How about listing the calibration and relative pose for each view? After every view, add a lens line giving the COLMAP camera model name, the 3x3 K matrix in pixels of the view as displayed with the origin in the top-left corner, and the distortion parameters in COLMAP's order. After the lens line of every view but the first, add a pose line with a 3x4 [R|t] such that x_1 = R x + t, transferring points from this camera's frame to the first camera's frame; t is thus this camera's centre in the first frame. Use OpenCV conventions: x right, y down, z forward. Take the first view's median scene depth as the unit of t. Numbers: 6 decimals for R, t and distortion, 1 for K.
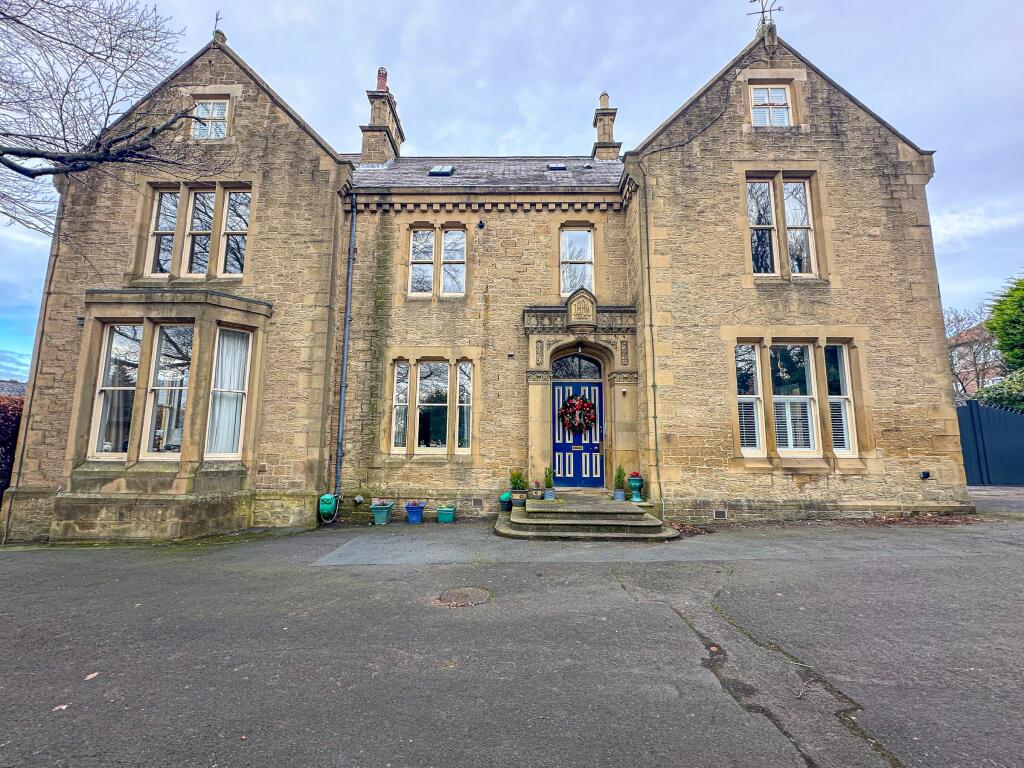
lens RADIAL K [[417.5, 0, 507.1], [0, 417.5, 383.5], [0, 0, 1]] dist [-0.001176, -0.000498]
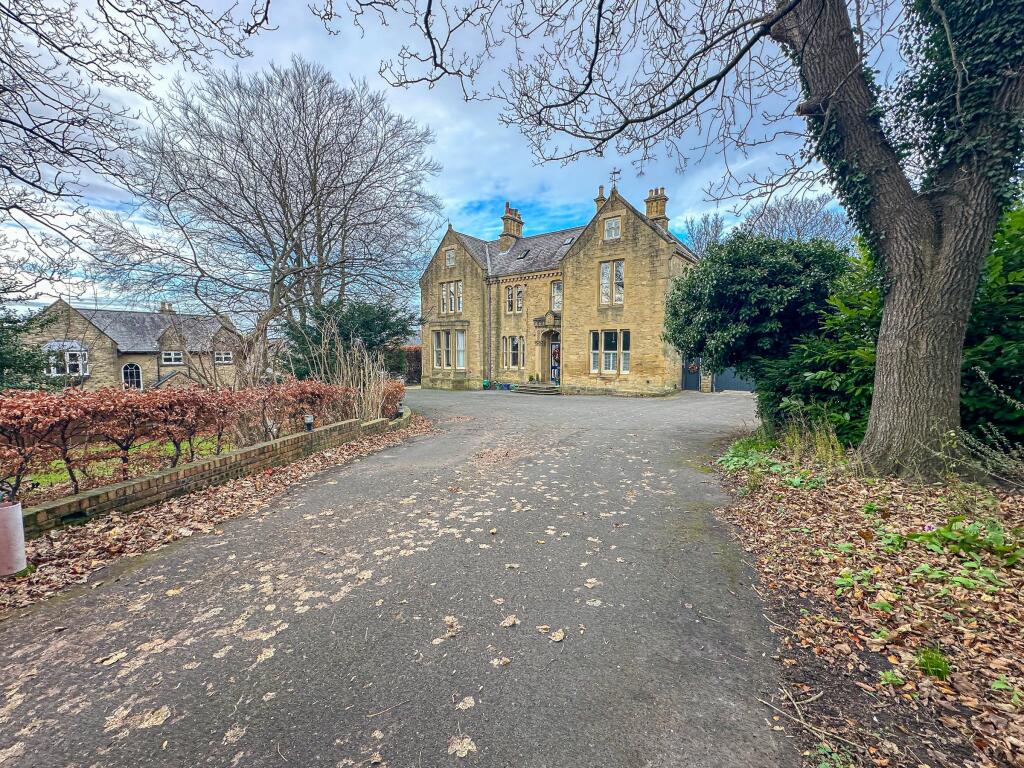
lens RADIAL K [[417.5, 0, 516.0], [0, 417.5, 382.7], [0, 0, 1]] dist [-0.001176, -0.000498]
pose [[0.795469, 0.045808, -0.604260, 1.741202], [0.084393, 0.979048, 0.185319, -0.303109], [0.600089, -0.198411, 0.774937, -1.407755]]
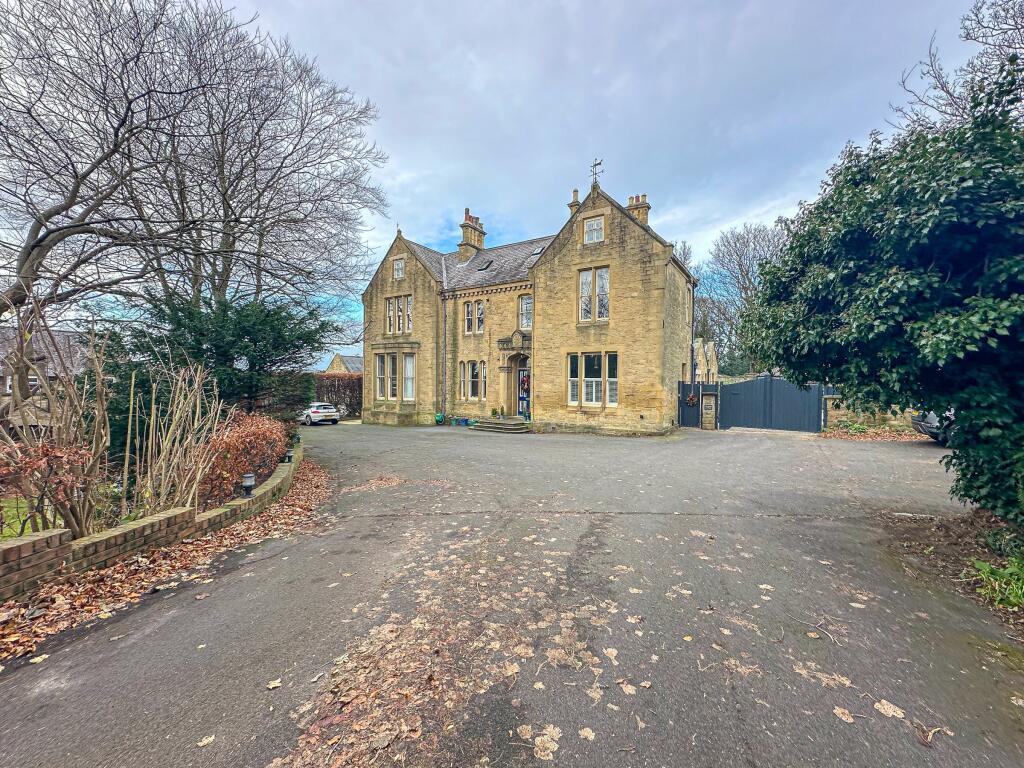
lens RADIAL K [[417.5, 0, 513.9], [0, 417.5, 381.8], [0, 0, 1]] dist [-0.001176, -0.000498]
pose [[0.844934, 0.003951, -0.534857, 1.421644], [0.069357, 0.990721, 0.116885, -0.222887], [0.530355, -0.135856, 0.836819, -0.978770]]
